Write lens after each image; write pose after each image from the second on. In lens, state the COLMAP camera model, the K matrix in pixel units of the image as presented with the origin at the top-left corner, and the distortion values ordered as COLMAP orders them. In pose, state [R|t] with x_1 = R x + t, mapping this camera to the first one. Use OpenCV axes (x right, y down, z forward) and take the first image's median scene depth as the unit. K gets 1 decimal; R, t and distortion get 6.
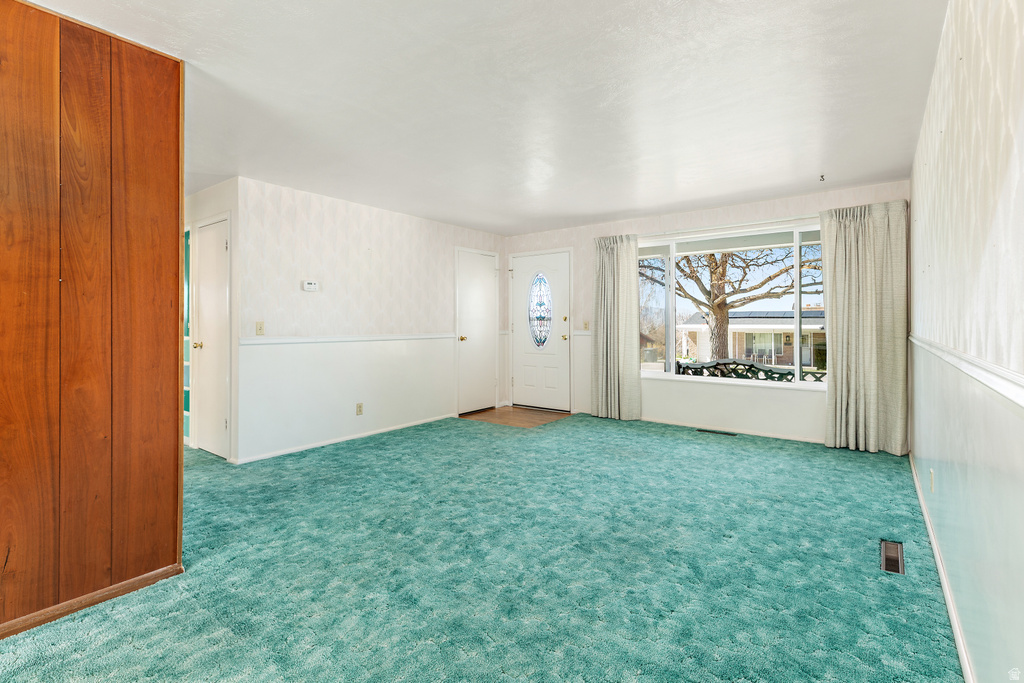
lens RADIAL K [[476.0, 0, 518.7], [0, 476.0, 320.2], [0, 0, 1]] dist [0.004099, 0.000522]
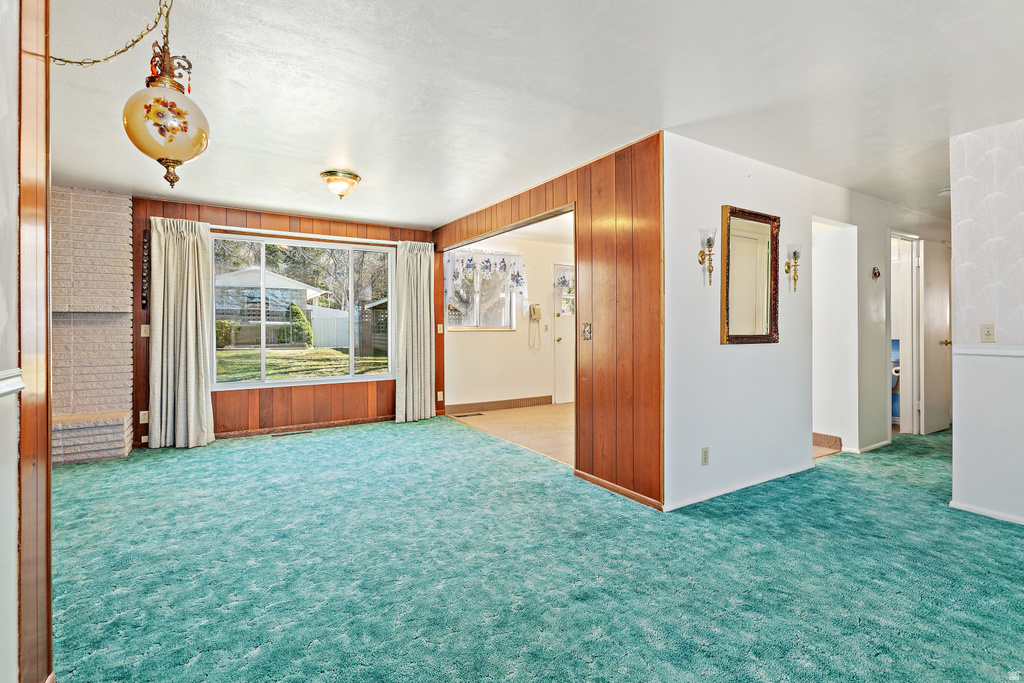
lens RADIAL K [[485.3, 0, 520.4], [0, 485.3, 322.6], [0, 0, 1]] dist [-0.002690, 0.000469]
pose [[-0.355397, -0.000851, -0.934715, 0.513681], [0.007575, 0.999964, -0.003791, 0.000066], [0.934685, -0.008427, -0.355378, 0.804392]]
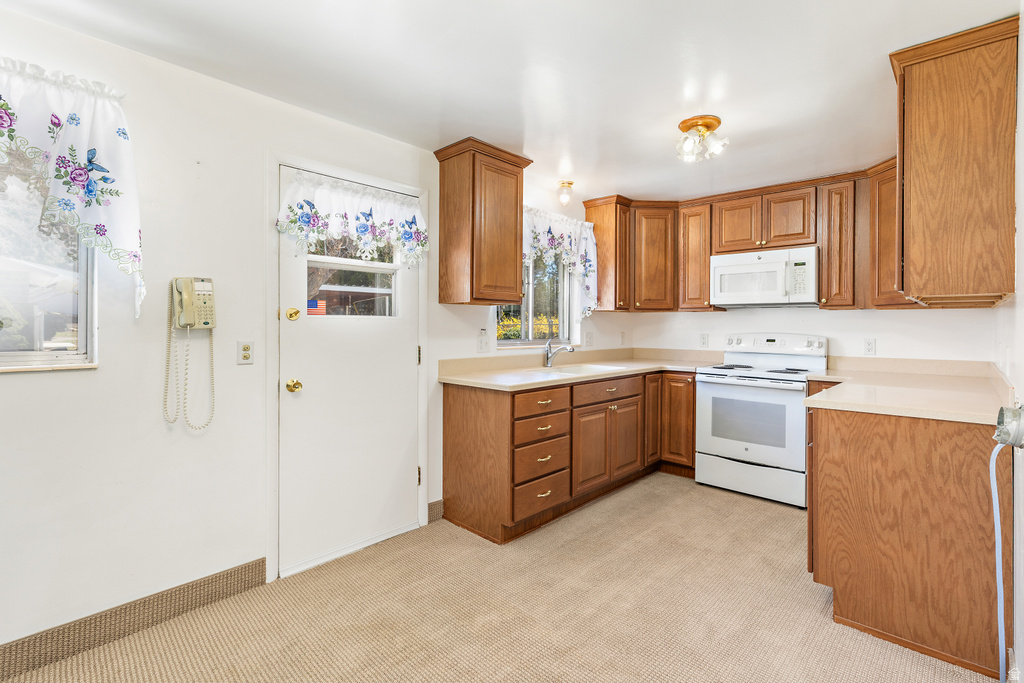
lens RADIAL K [[476.5, 0, 524.7], [0, 476.5, 326.5], [0, 0, 1]] dist [0.002708, -0.000132]
pose [[-0.101796, 0.005040, -0.994793, -1.007784], [-0.000095, 0.999987, 0.005077, -0.028447], [0.994805, 0.000612, -0.101794, 0.601668]]
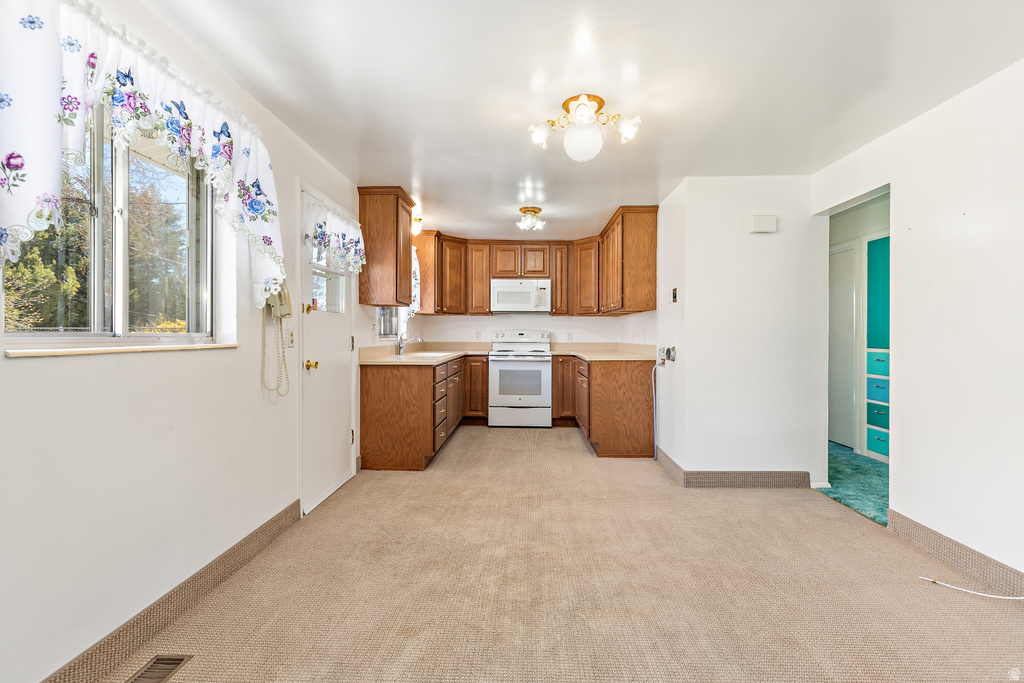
lens RADIAL K [[474.6, 0, 520.2], [0, 474.6, 337.6], [0, 0, 1]] dist [0.006053, 0.000530]
pose [[0.585759, 0.012074, -0.810395, -0.677649], [-0.001308, 0.999902, 0.013953, 0.001279], [0.810484, -0.007113, 0.585718, -0.087683]]
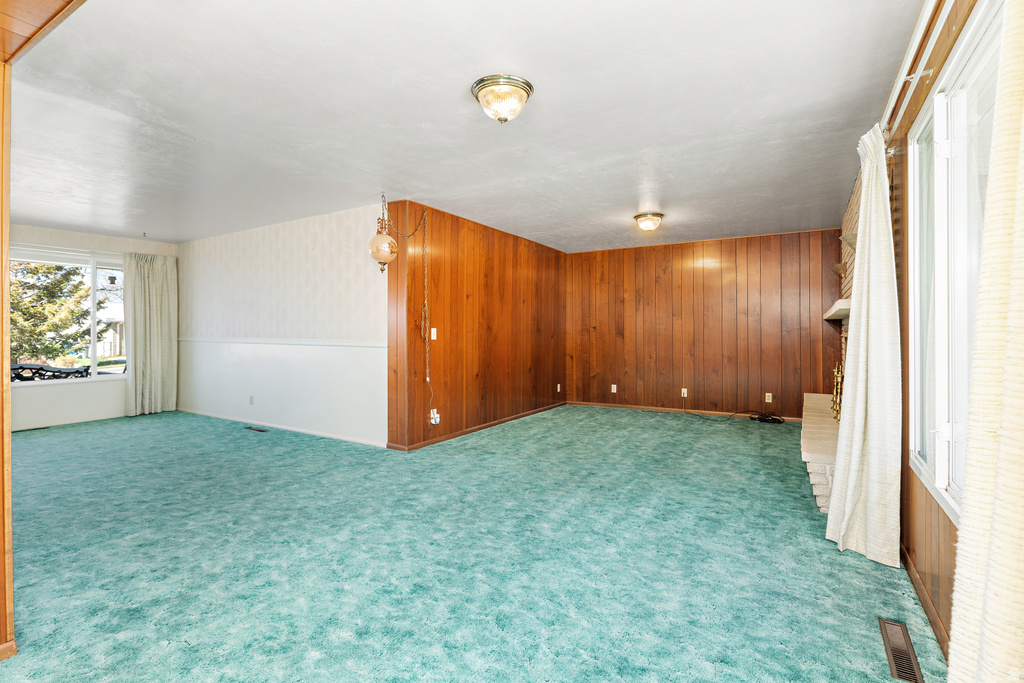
lens RADIAL K [[479.4, 0, 519.6], [0, 479.4, 329.9], [0, 0, 1]] dist [-0.003573, -0.000343]
pose [[-0.103256, 0.001610, 0.994653, -1.299187], [-0.003952, 0.999990, -0.002029, 0.001951], [-0.994647, -0.004140, -0.103249, -0.035266]]
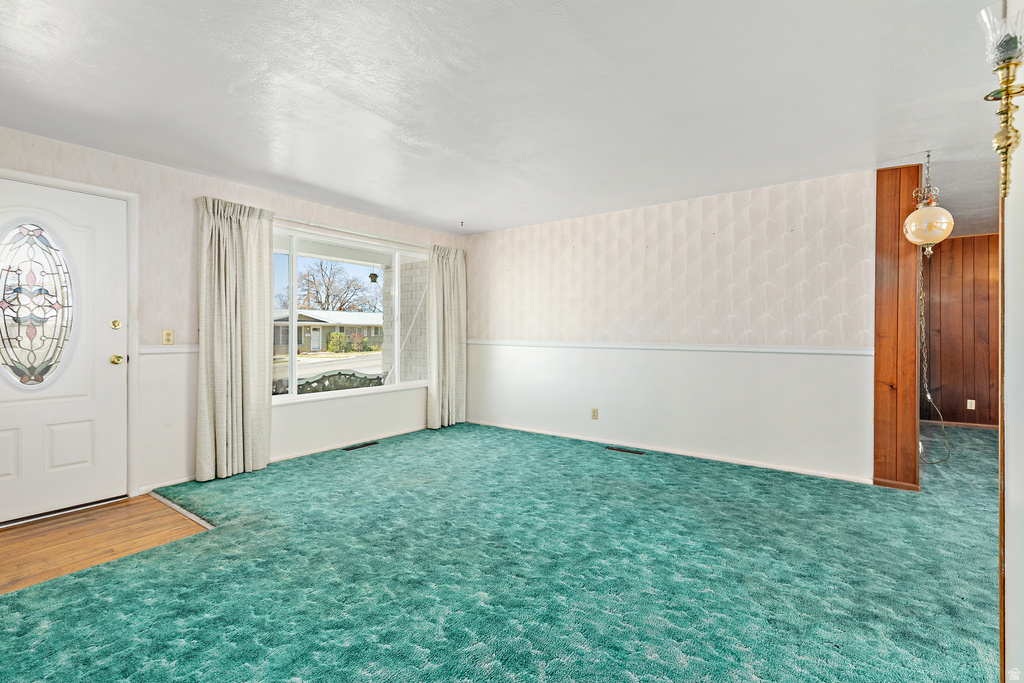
lens RADIAL K [[472.4, 0, 520.2], [0, 472.4, 332.6], [0, 0, 1]] dist [0.005828, -0.000108]
pose [[-0.023354, 0.002001, 0.999725, -0.895650], [-0.007188, 0.999972, -0.002170, 0.008311], [-0.999701, -0.007237, -0.023339, 1.133925]]
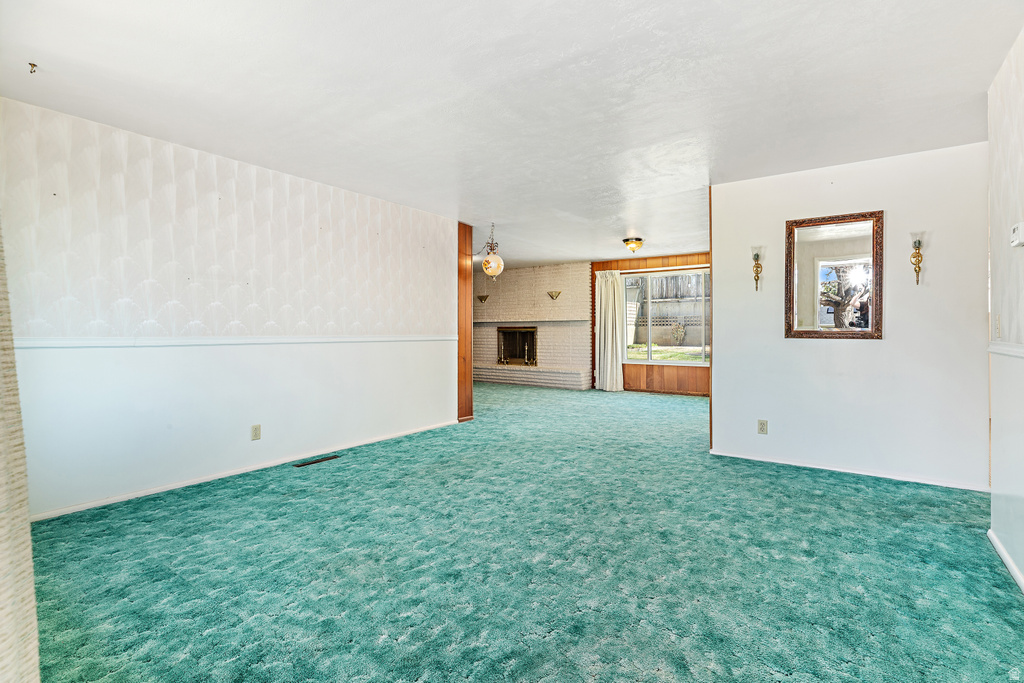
lens RADIAL K [[479.4, 0, 519.6], [0, 479.4, 329.9], [0, 0, 1]] dist [-0.003573, -0.000343]
pose [[-0.999386, 0.005887, -0.034539, 0.089592], [0.006101, 0.999963, -0.006076, 0.029803], [0.034502, -0.006283, -0.999385, 2.092841]]
